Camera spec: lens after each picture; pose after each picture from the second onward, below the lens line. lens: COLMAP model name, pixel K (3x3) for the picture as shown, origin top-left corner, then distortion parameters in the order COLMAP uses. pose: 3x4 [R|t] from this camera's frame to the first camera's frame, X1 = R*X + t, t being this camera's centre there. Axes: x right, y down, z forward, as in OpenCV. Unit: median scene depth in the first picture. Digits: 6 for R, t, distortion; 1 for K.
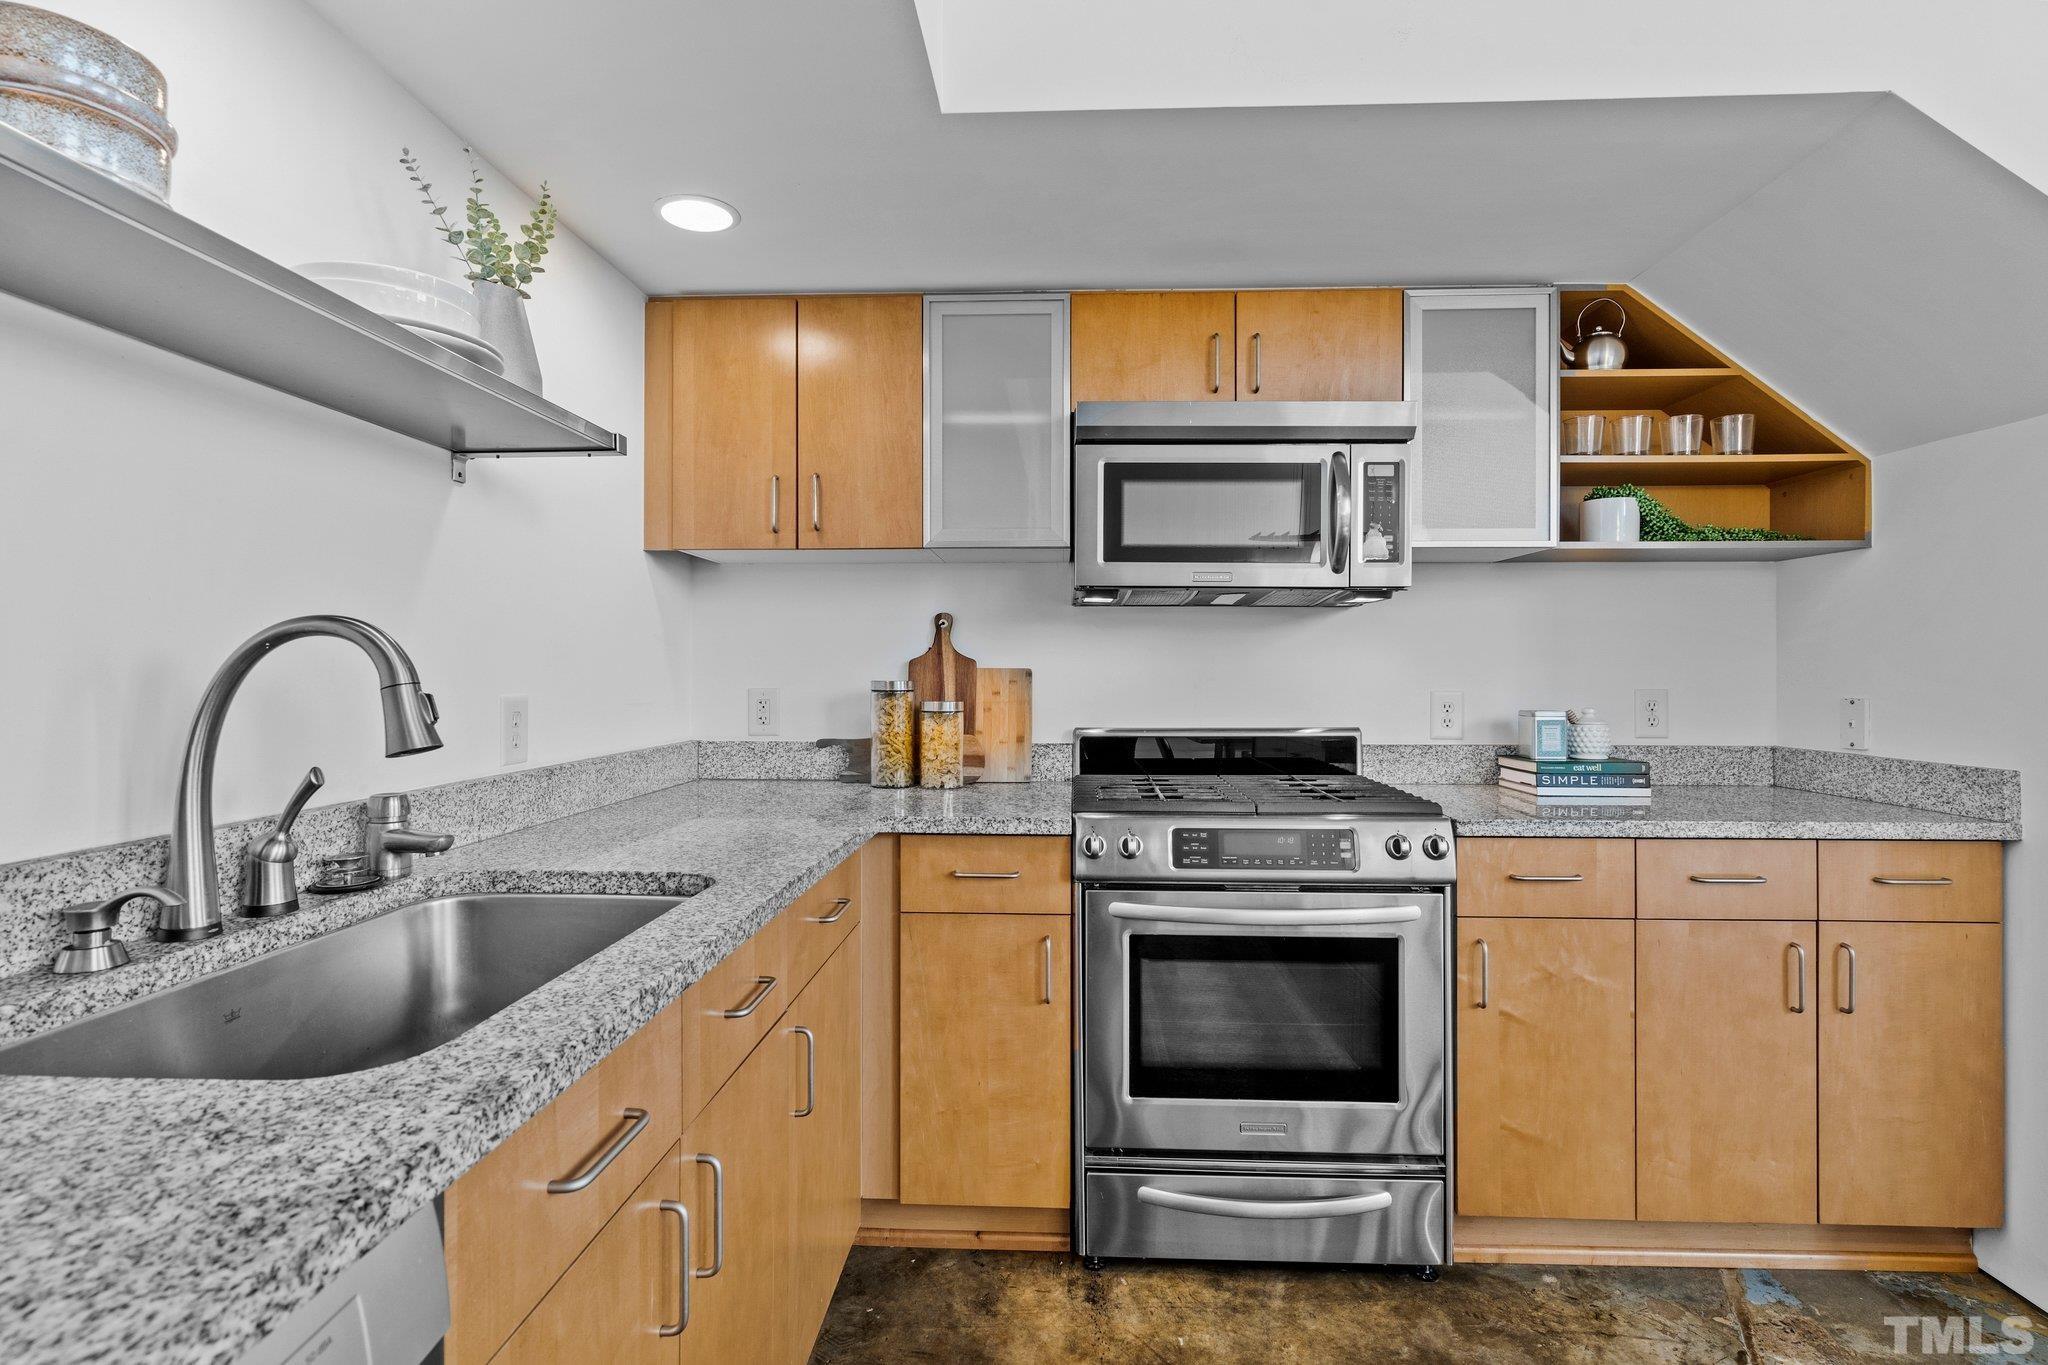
lens RADIAL K [[964.4, 0, 1025.1], [0, 964.4, 672.8], [0, 0, 1]] dist [-0.003490, 0.005166]
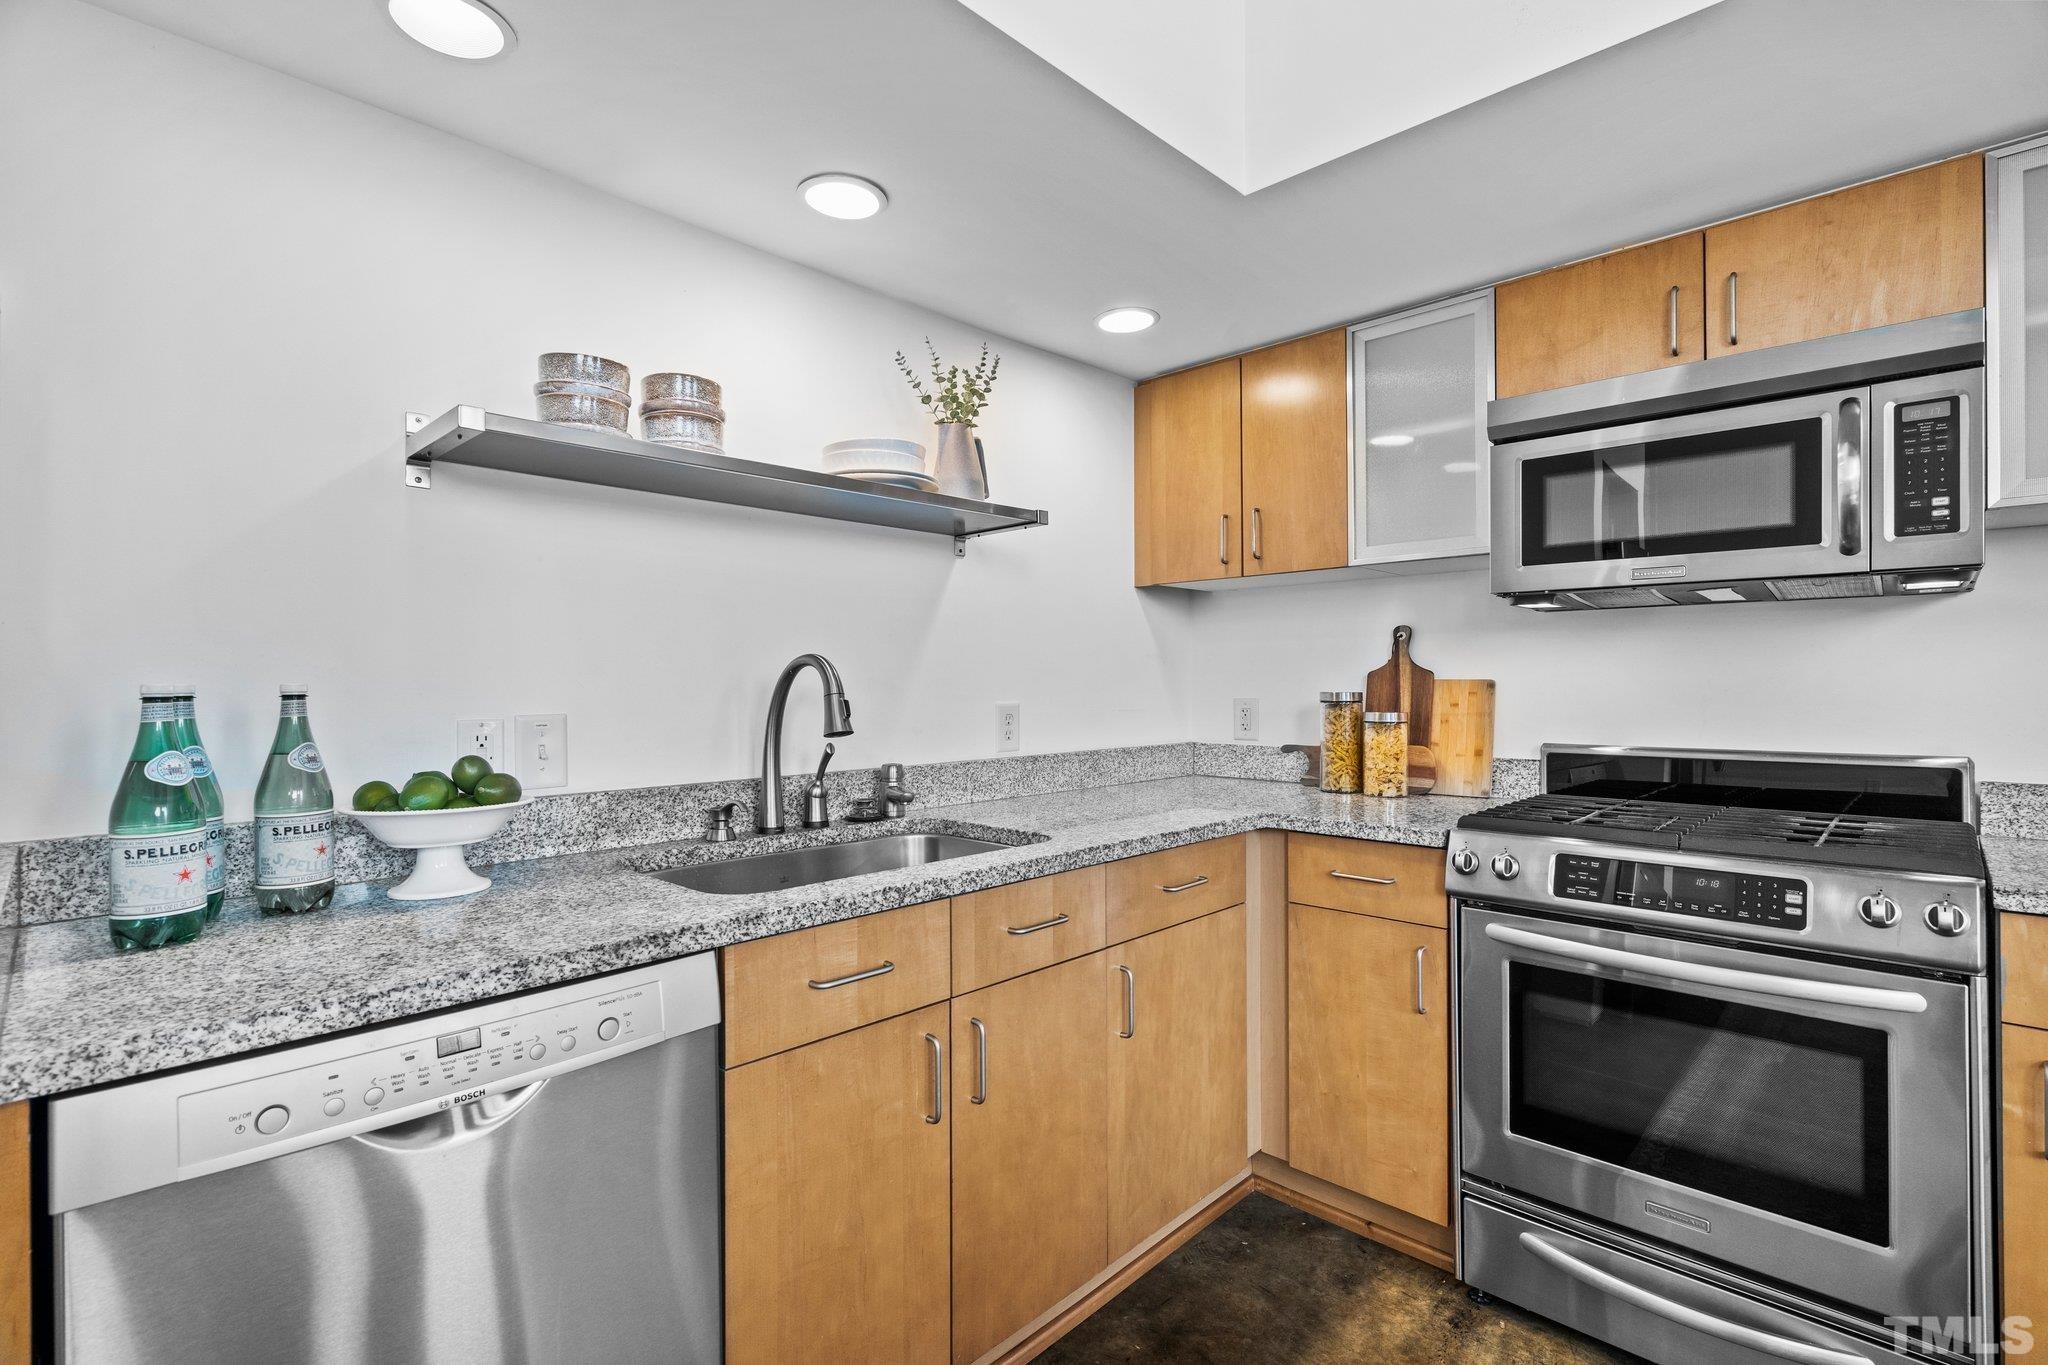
lens RADIAL K [[937.5, 0, 1024.0], [0, 937.5, 682.5], [0, 0, 1]] dist [0.001143, 0.001093]
pose [[0.753545, -0.005057, -0.657377, 0.348787], [0.004270, 0.999987, -0.002797, -0.001237], [0.657382, -0.000699, 0.753557, -0.008294]]
